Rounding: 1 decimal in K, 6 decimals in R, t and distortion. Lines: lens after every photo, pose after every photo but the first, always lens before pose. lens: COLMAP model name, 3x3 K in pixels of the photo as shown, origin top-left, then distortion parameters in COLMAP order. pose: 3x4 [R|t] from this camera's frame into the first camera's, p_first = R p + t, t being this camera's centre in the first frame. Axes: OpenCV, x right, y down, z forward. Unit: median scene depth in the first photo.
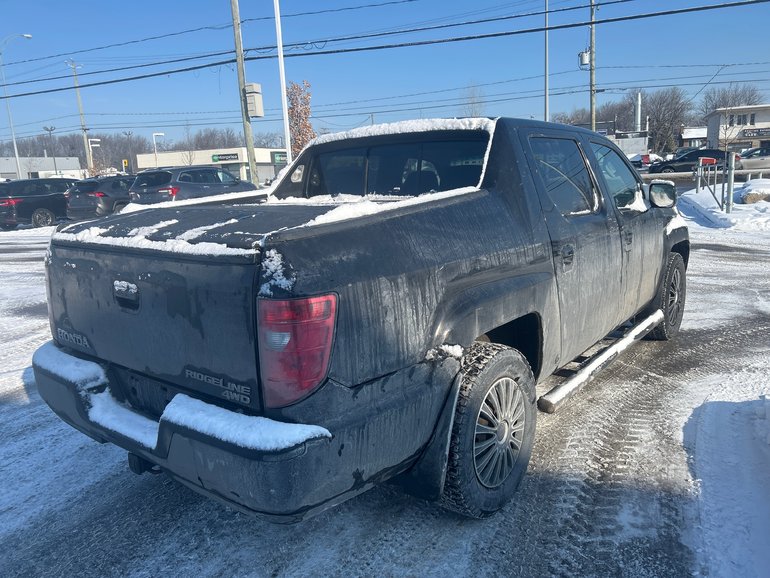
lens RADIAL K [[590.9, 0, 387.5], [0, 590.9, 289.3], [0, 0, 1]] dist [0.047190, -0.045902]
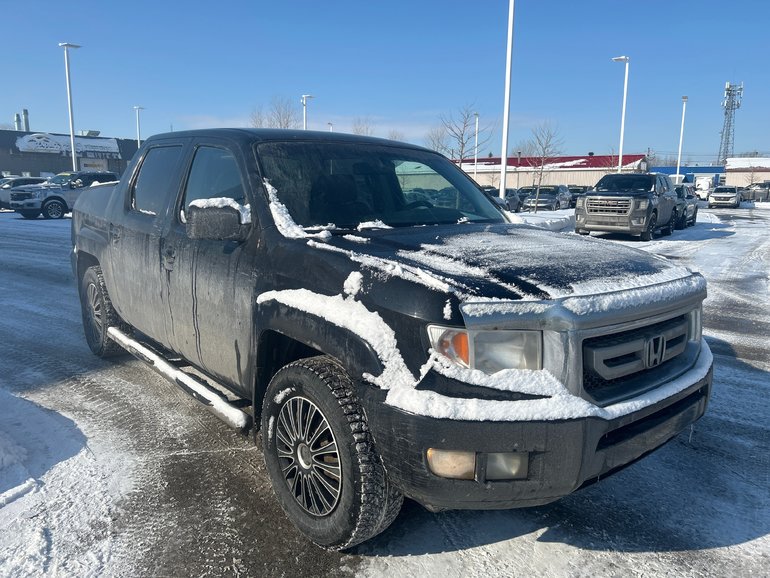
lens RADIAL K [[590.9, 0, 389.8], [0, 590.9, 285.4], [0, 0, 1]] dist [0.047190, -0.045902]
pose [[-0.219053, 0.182240, -0.958543, 1.185624], [-0.214849, 0.949280, 0.229578, -0.317812], [0.951764, 0.256232, -0.168789, 1.457101]]
